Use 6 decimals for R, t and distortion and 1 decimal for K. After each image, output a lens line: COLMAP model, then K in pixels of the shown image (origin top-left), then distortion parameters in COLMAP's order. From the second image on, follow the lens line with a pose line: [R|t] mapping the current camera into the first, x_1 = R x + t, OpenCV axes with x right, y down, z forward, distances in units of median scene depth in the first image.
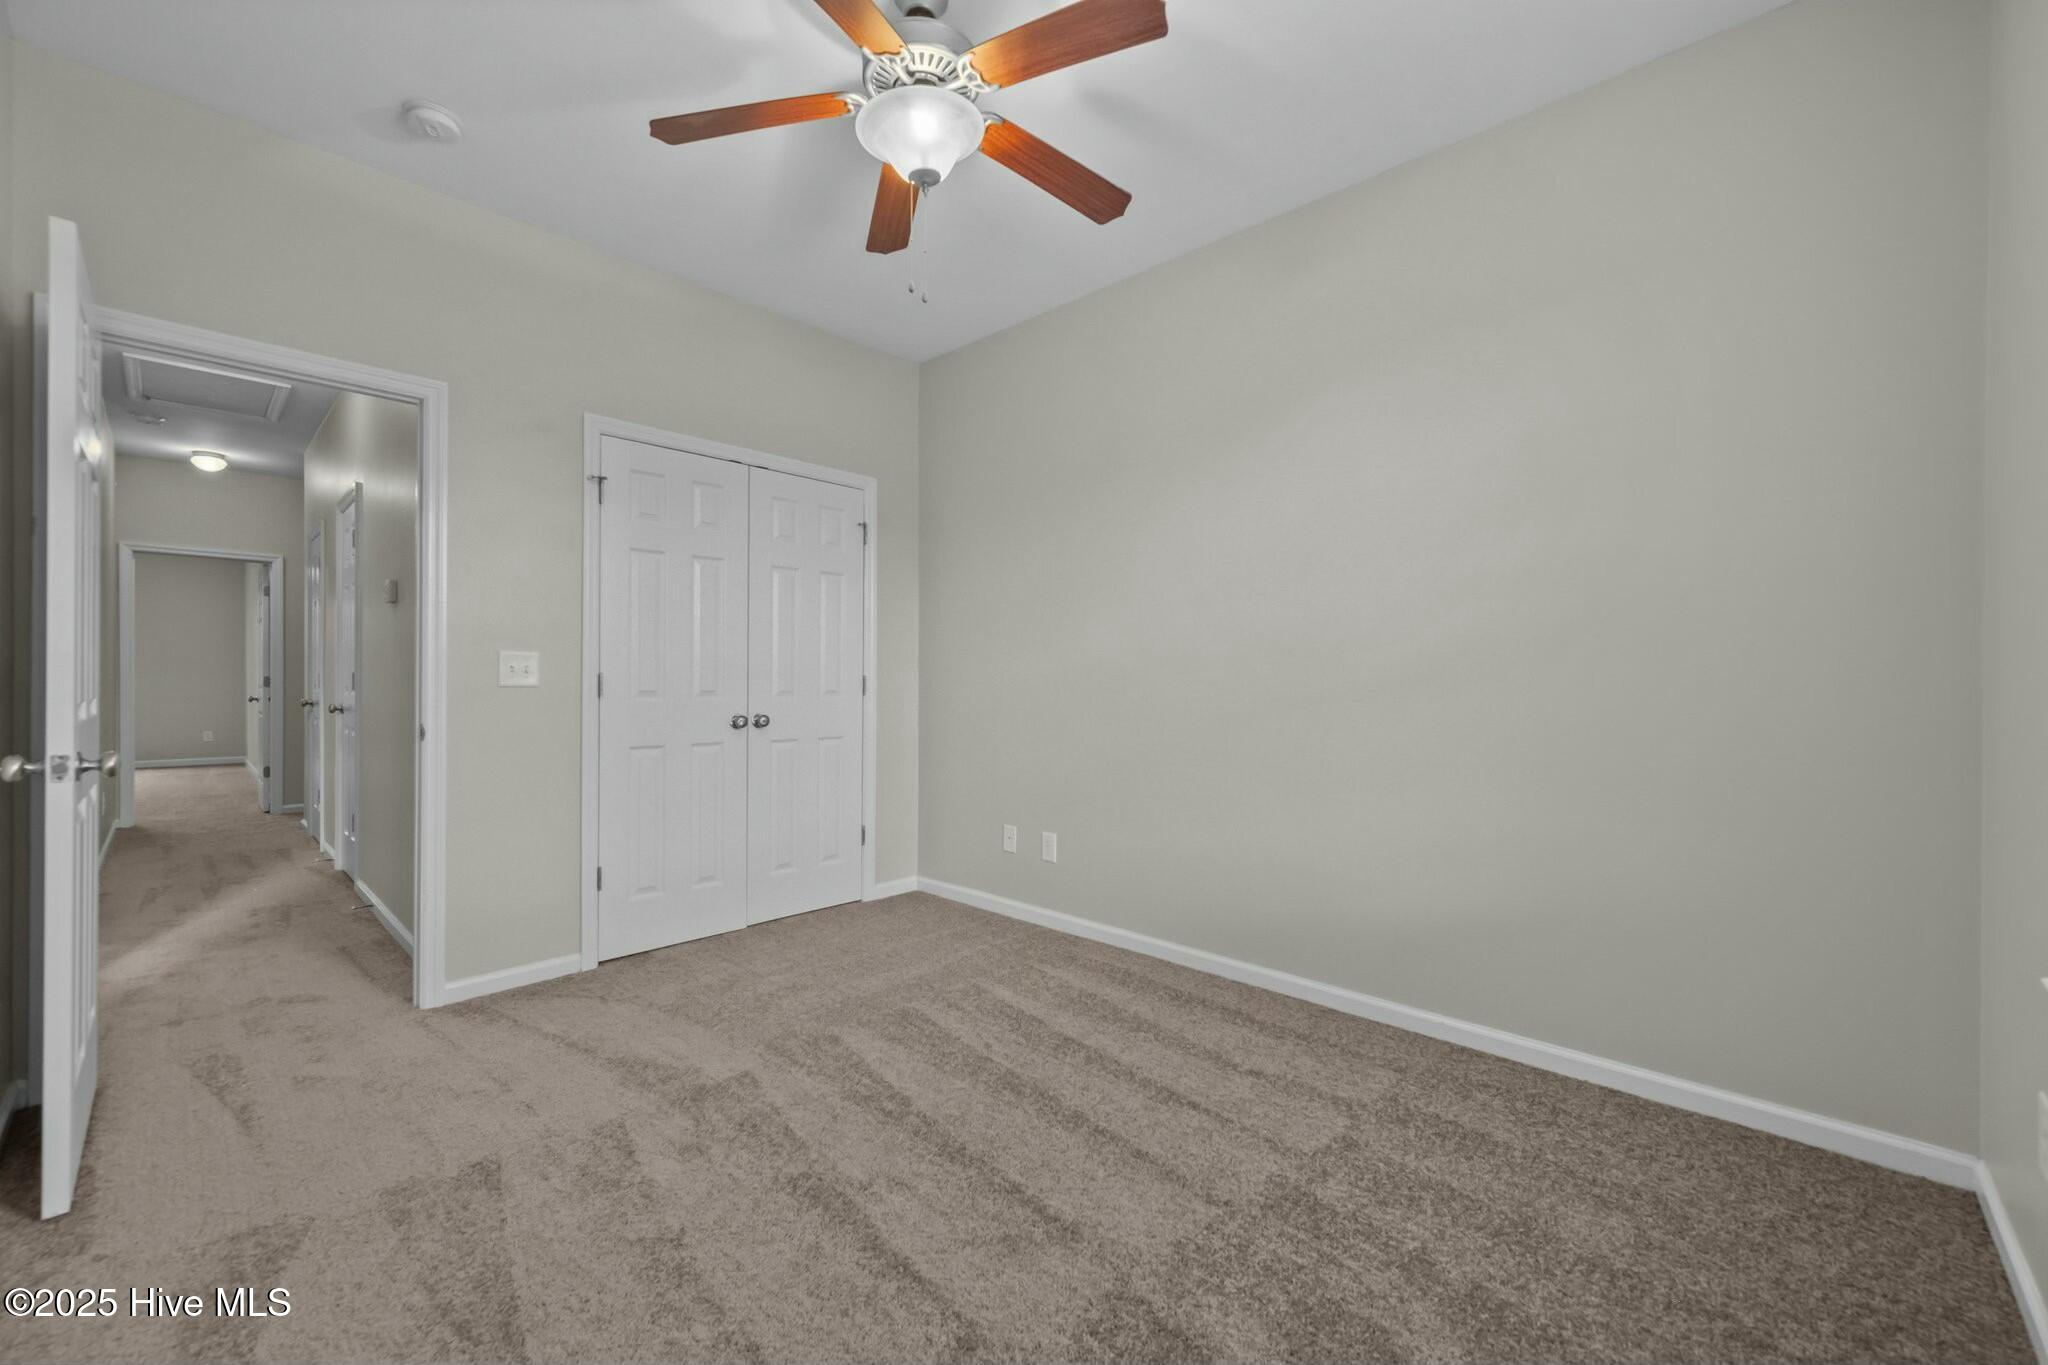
lens RADIAL K [[805.4, 0, 1032.4], [0, 805.4, 684.3], [0, 0, 1]] dist [-0.000868, -0.000371]
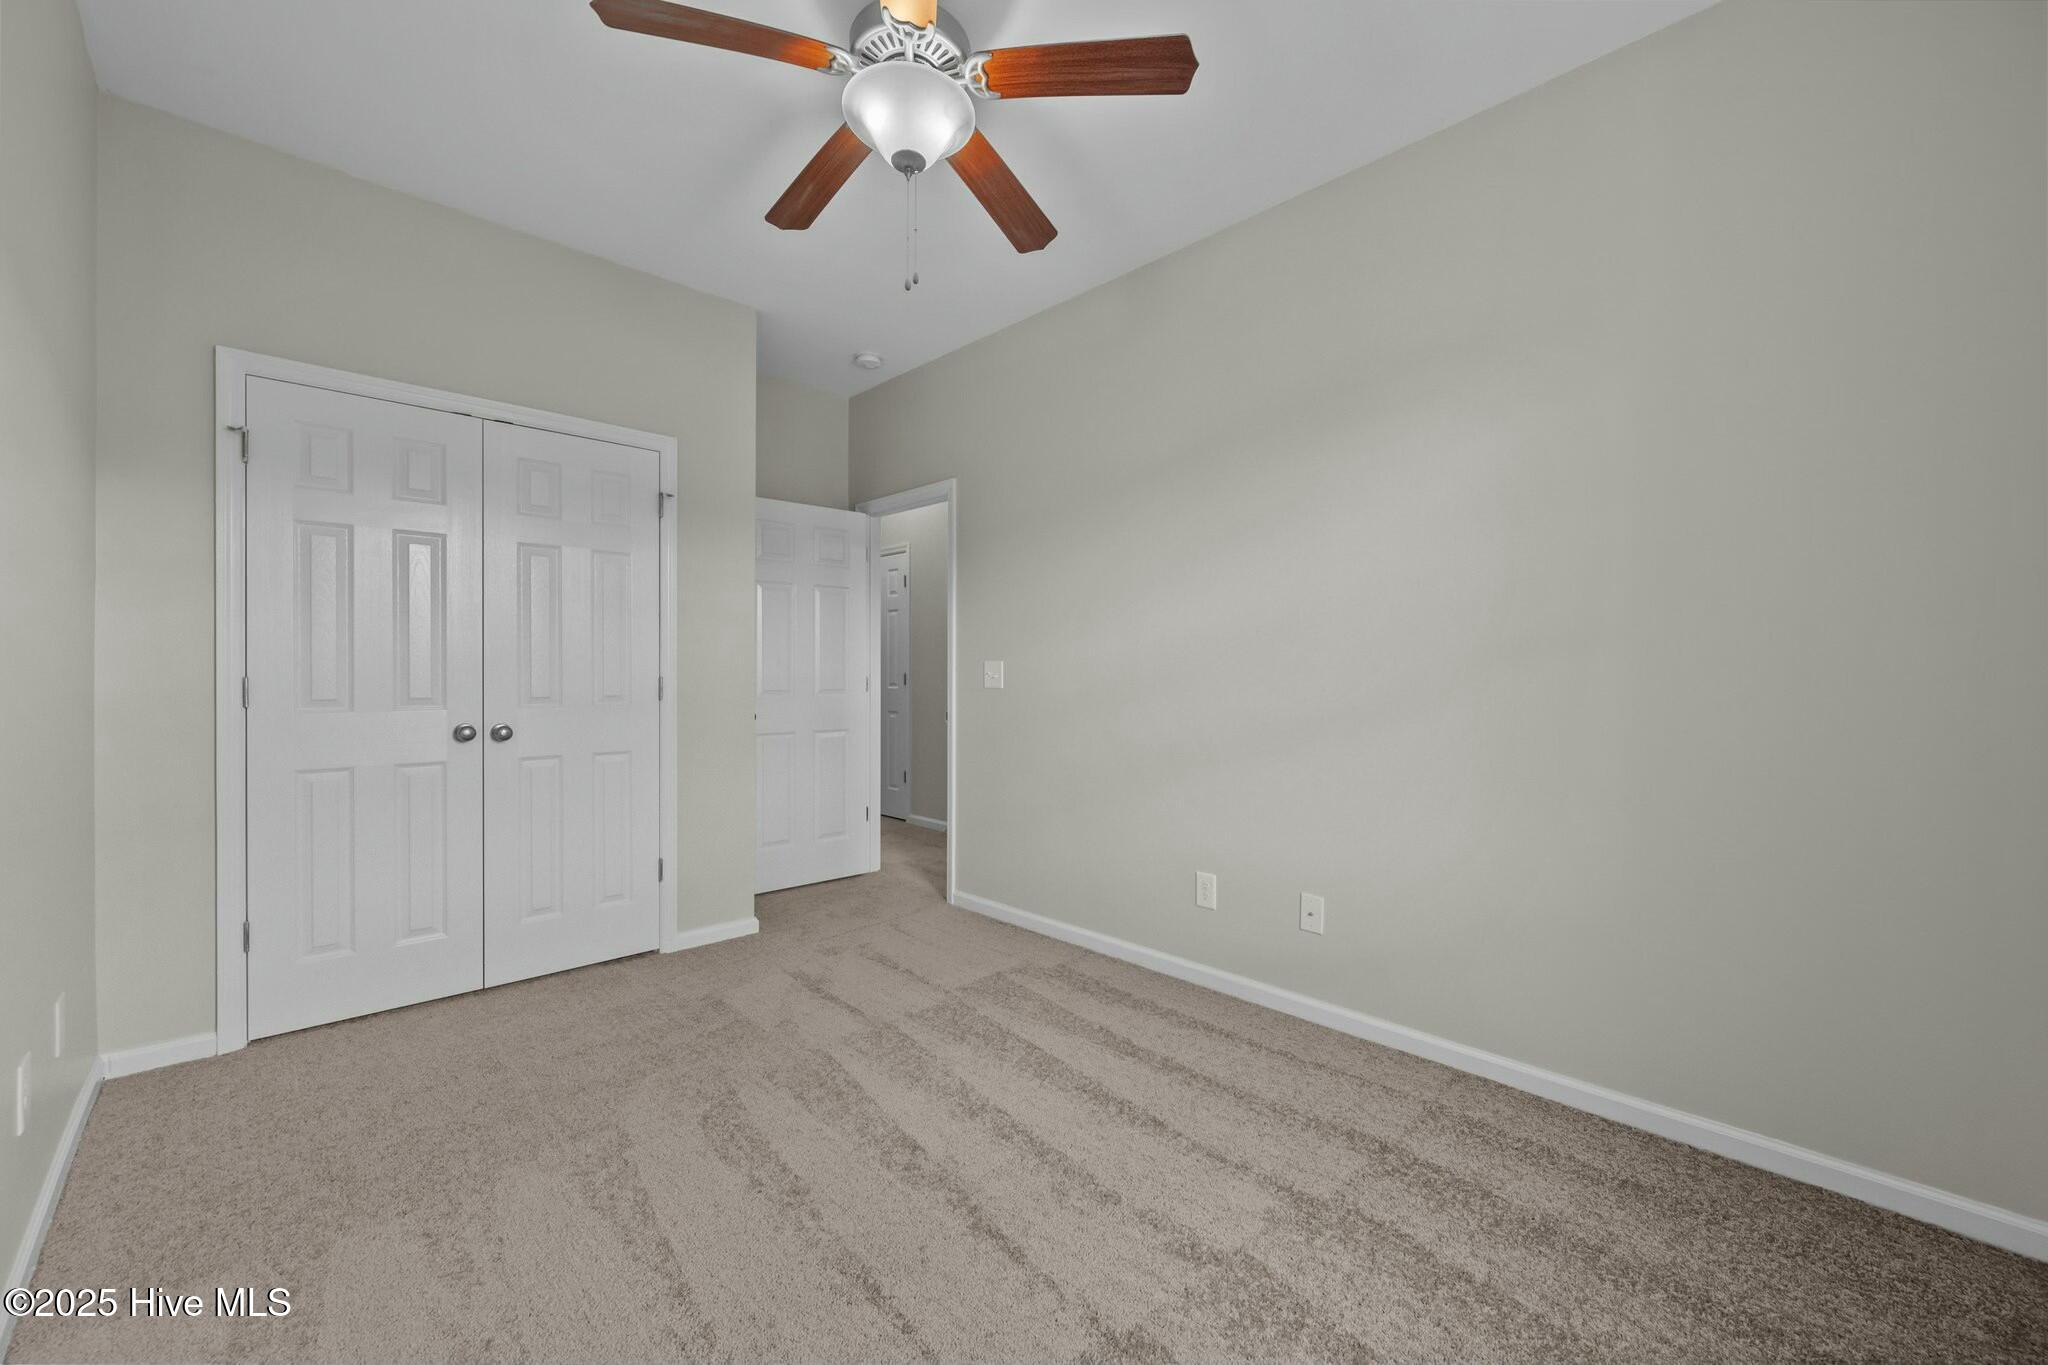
lens RADIAL K [[777.9, 0, 1024.0], [0, 777.9, 682.5], [0, 0, 1]] dist [0.000705, 0.000068]
pose [[0.995803, -0.004218, -0.091424, 0.231876], [0.003694, 0.999976, -0.005903, -0.000027], [0.091447, 0.005540, 0.995795, 0.243095]]
